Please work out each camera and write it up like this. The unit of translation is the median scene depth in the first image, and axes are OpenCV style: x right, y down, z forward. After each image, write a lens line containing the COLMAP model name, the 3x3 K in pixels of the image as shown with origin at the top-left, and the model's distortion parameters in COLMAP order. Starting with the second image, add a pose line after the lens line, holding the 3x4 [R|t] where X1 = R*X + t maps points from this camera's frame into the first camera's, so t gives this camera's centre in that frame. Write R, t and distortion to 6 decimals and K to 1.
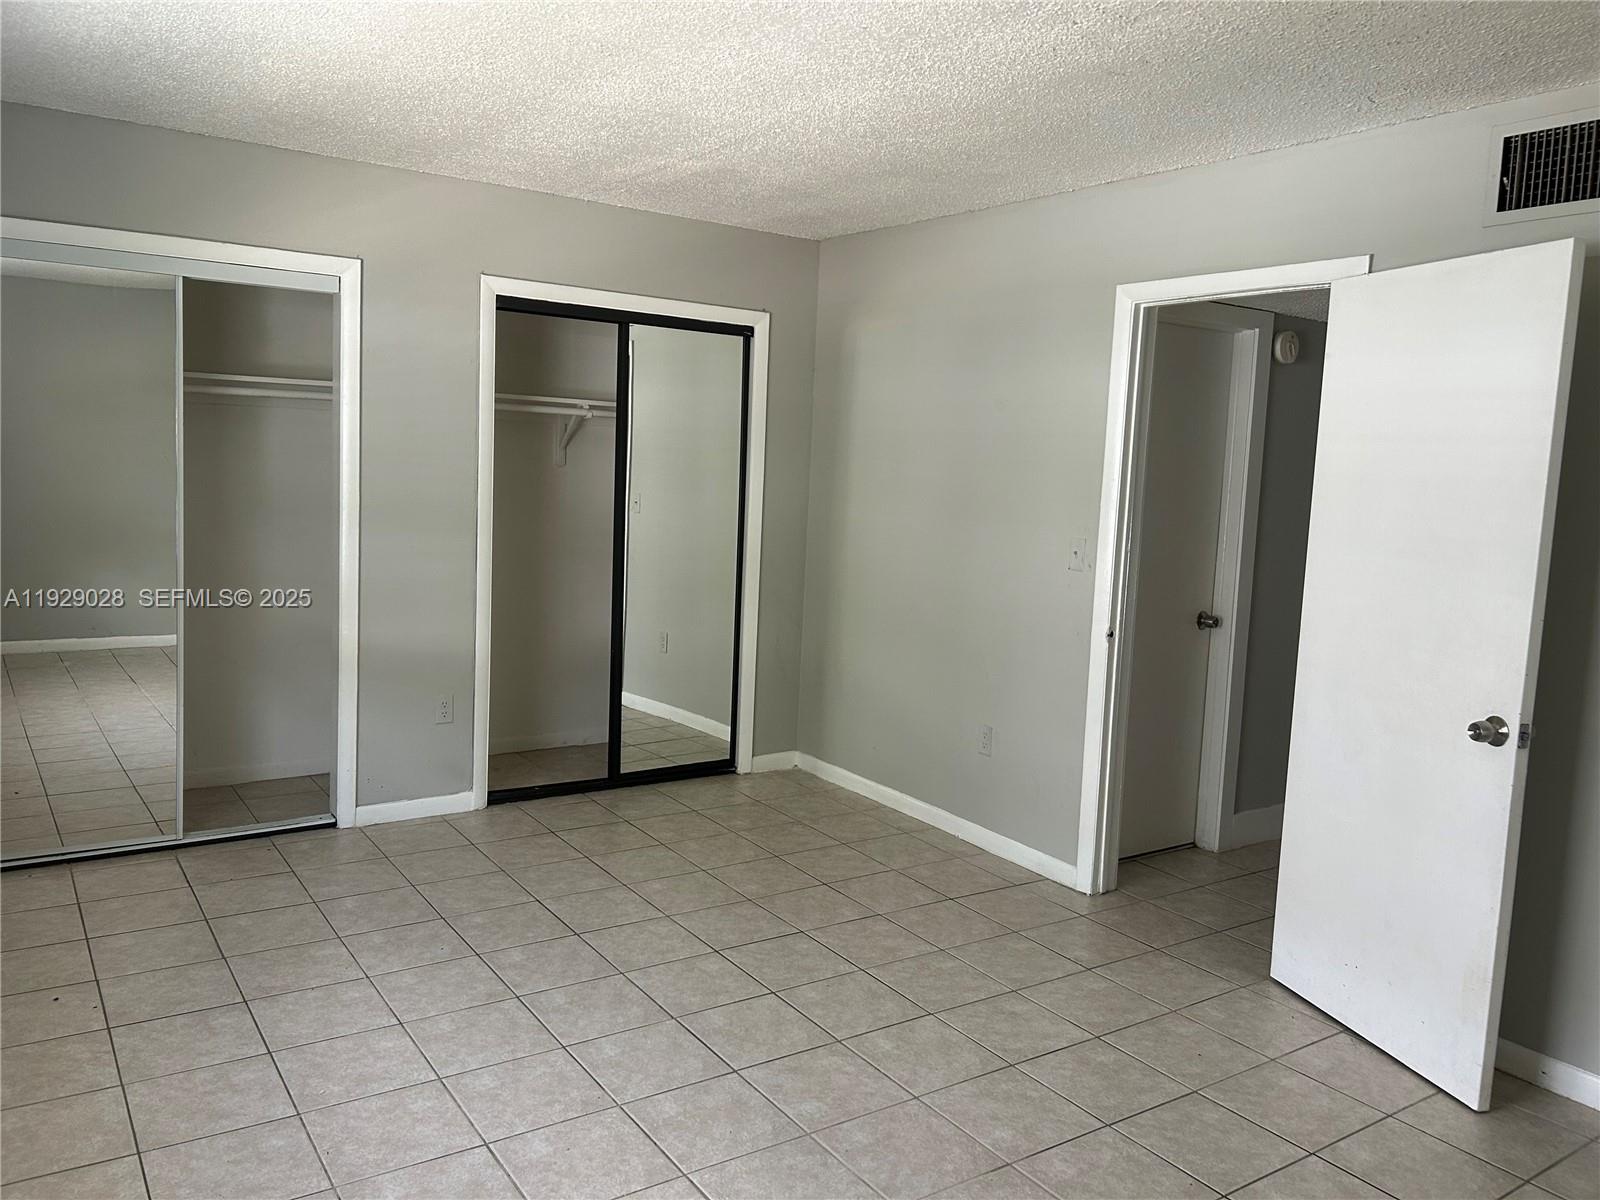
lens RADIAL K [[1212.0, 0, 787.1], [0, 1212.0, 596.0], [0, 0, 1]] dist [0.053247, -0.061658]
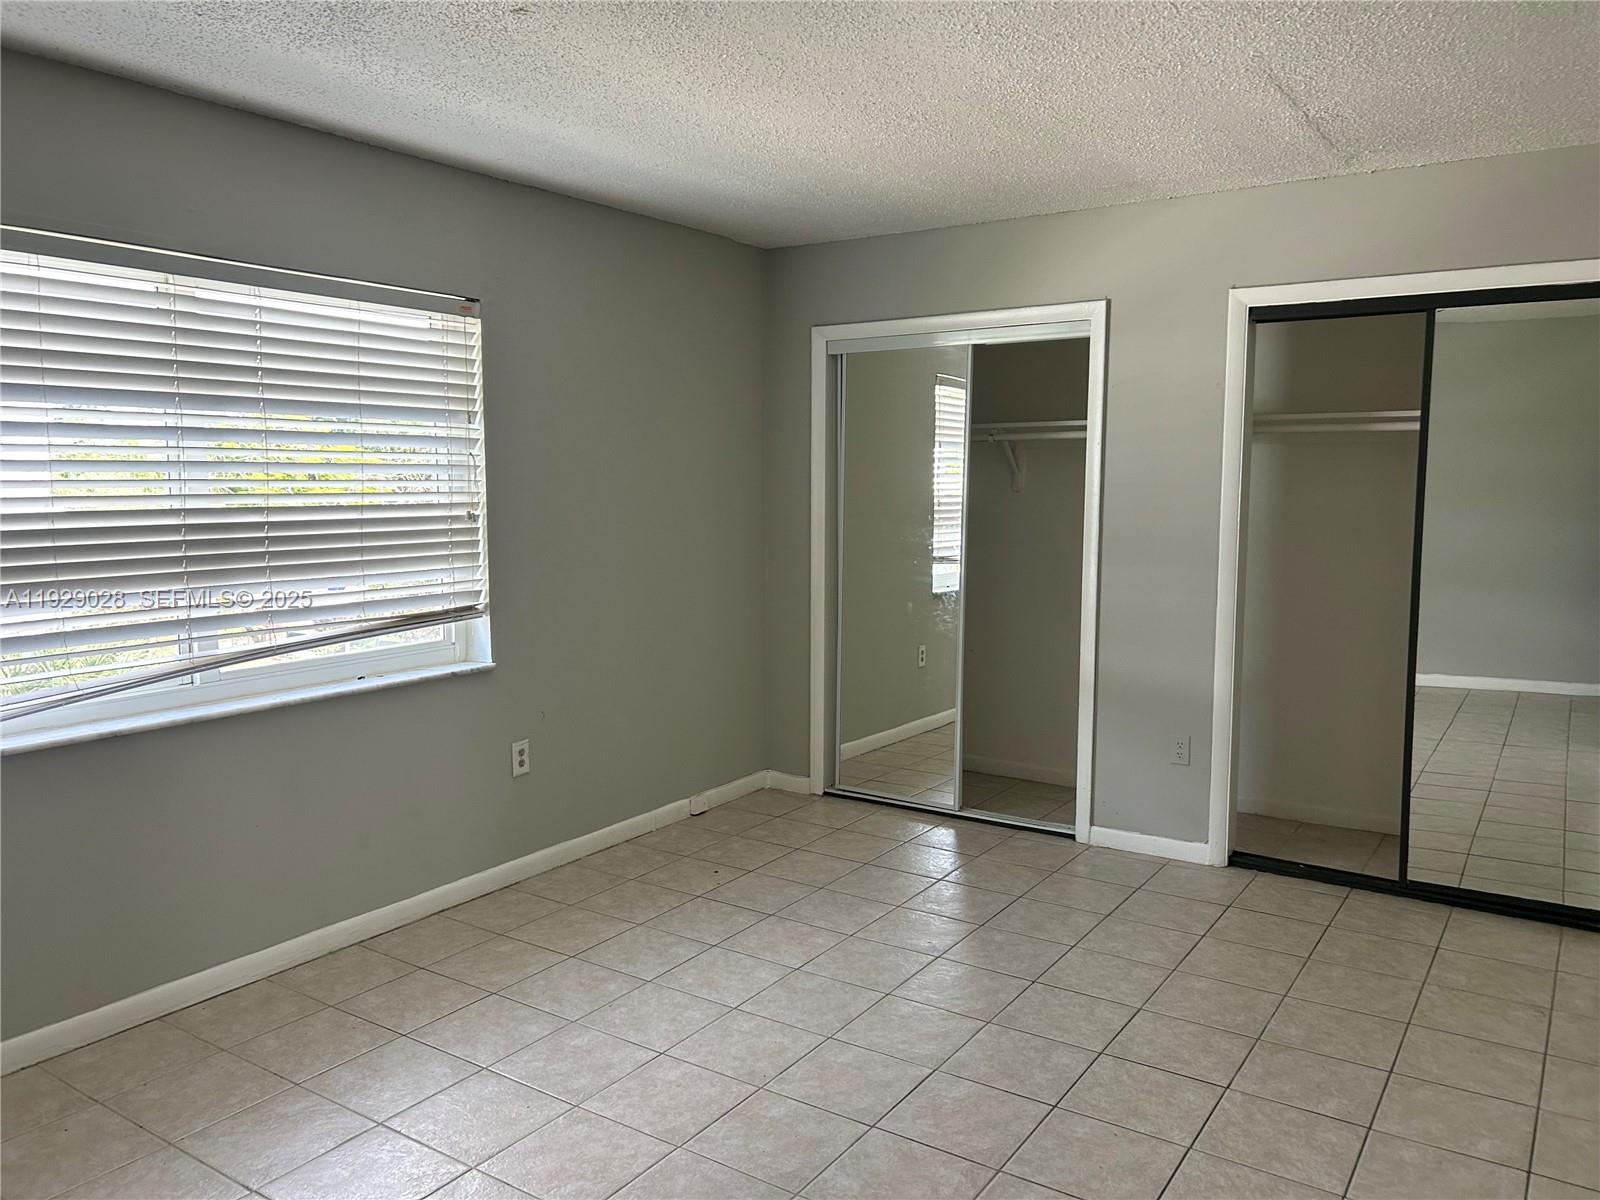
lens RADIAL K [[1212.0, 0, 792.6], [0, 1212.0, 595.6], [0, 0, 1]] dist [0.053247, -0.061658]
pose [[0.375713, 0.050953, -0.925334, 0.568129], [-0.092617, 0.995553, 0.017214, -0.018177], [0.922096, 0.079234, 0.378761, 0.407970]]
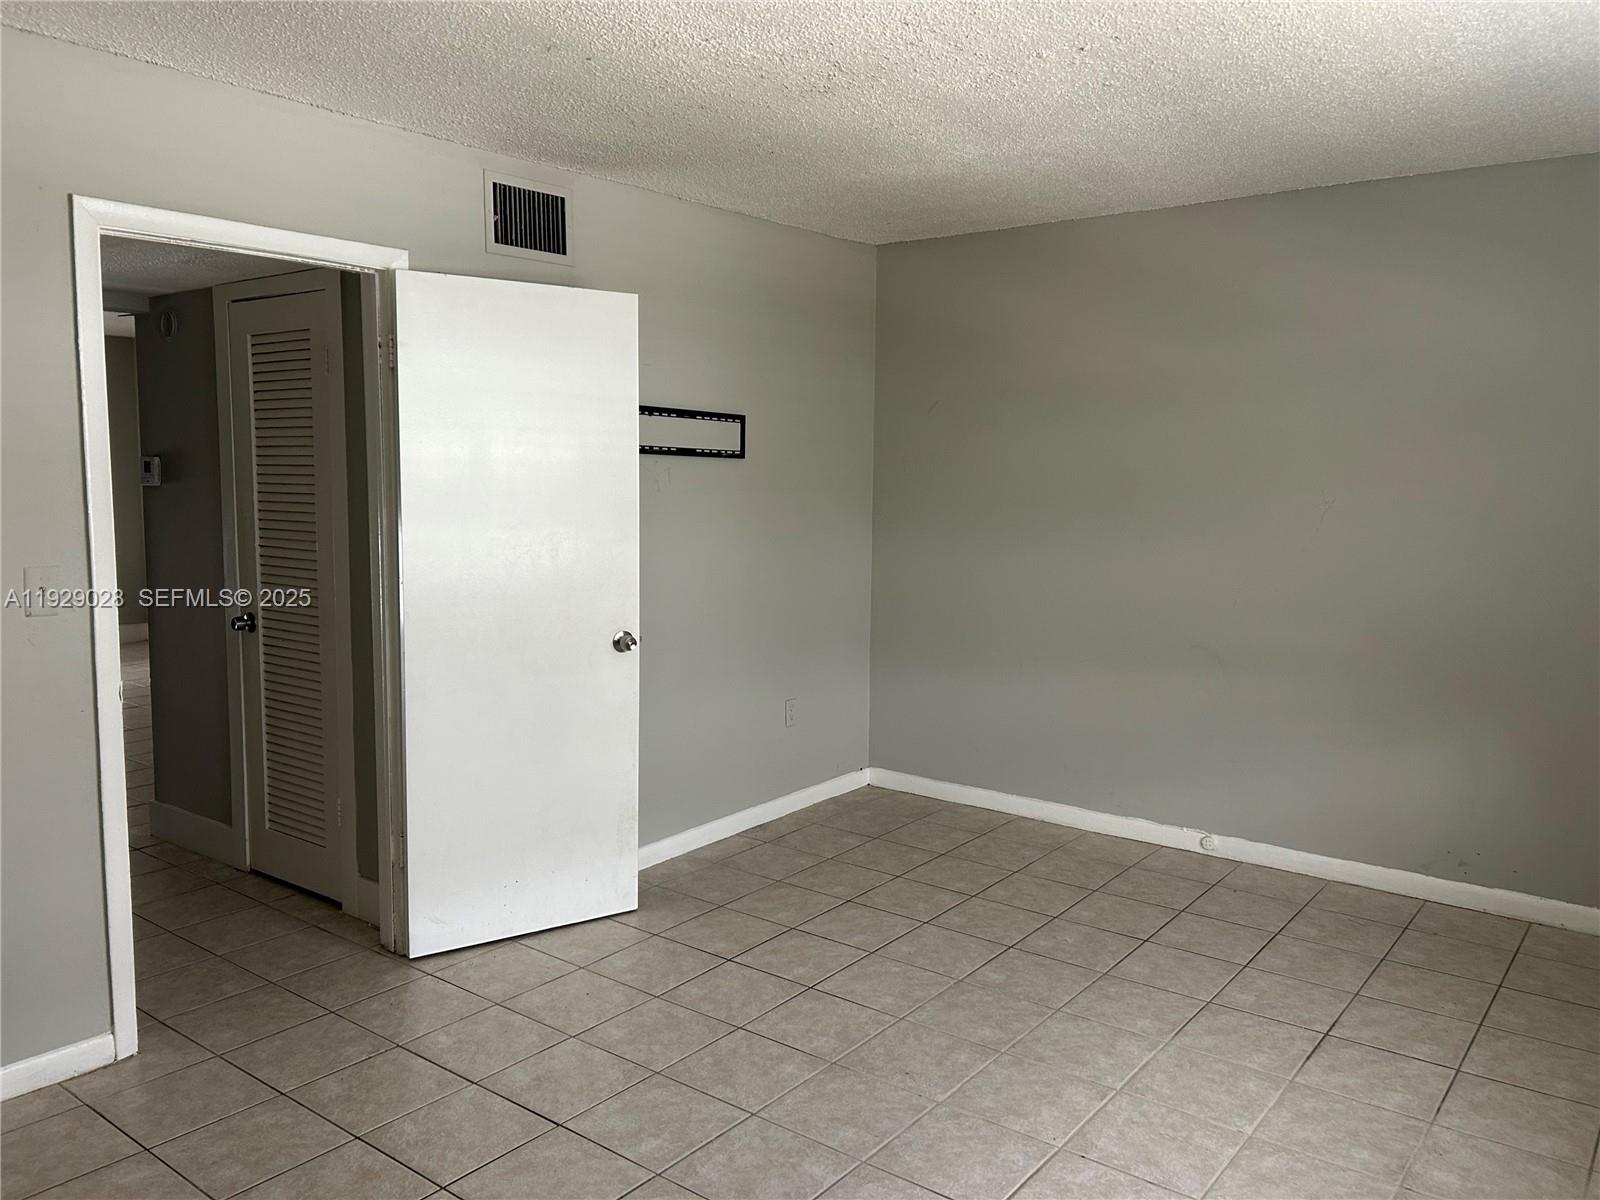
lens RADIAL K [[1212.0, 0, 804.7], [0, 1212.0, 591.3], [0, 0, 1]] dist [0.053247, -0.061658]
pose [[-0.317043, -0.141714, 0.937764, -0.543748], [0.087791, 0.980143, 0.177799, -0.121840], [-0.944339, 0.138697, -0.298306, 0.847981]]
